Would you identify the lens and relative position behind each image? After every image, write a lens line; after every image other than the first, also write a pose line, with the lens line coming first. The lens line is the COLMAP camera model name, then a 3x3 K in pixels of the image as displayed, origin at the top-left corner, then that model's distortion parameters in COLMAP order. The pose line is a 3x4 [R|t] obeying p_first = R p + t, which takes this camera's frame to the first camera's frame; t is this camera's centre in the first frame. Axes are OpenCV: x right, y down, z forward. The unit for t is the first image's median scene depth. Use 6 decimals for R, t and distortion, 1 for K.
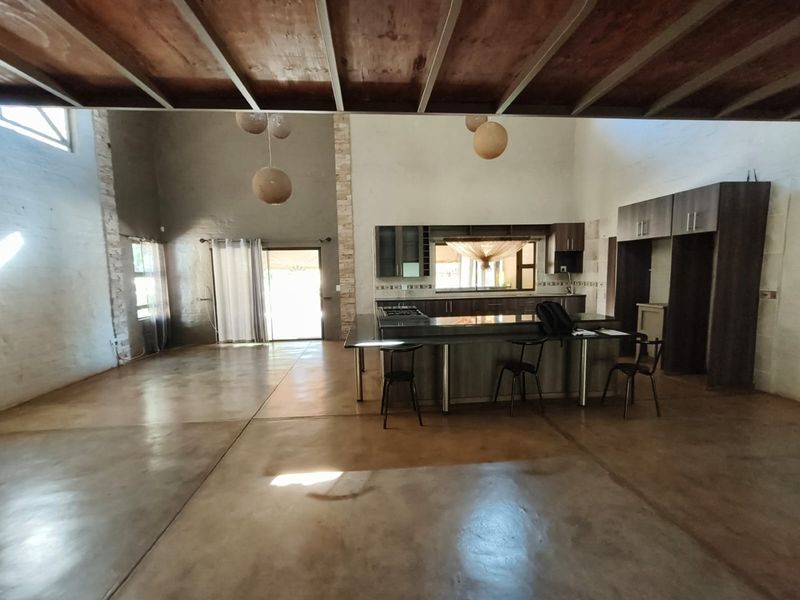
lens RADIAL K [[372.4, 0, 401.6], [0, 372.4, 310.5], [0, 0, 1]] dist [0.001179, 0.000584]
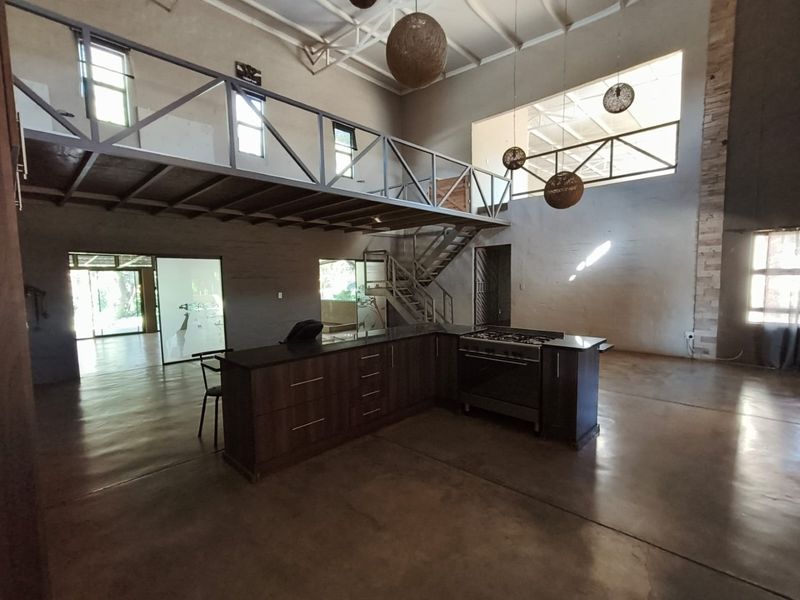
lens RADIAL K [[372.4, 0, 401.6], [0, 372.4, 310.5], [0, 0, 1]] dist [0.001179, 0.000584]
pose [[-0.752277, 0.088274, -0.652907, 0.429596], [-0.040719, 0.982860, 0.179800, -0.111972], [0.657588, 0.161846, -0.735788, 0.956898]]
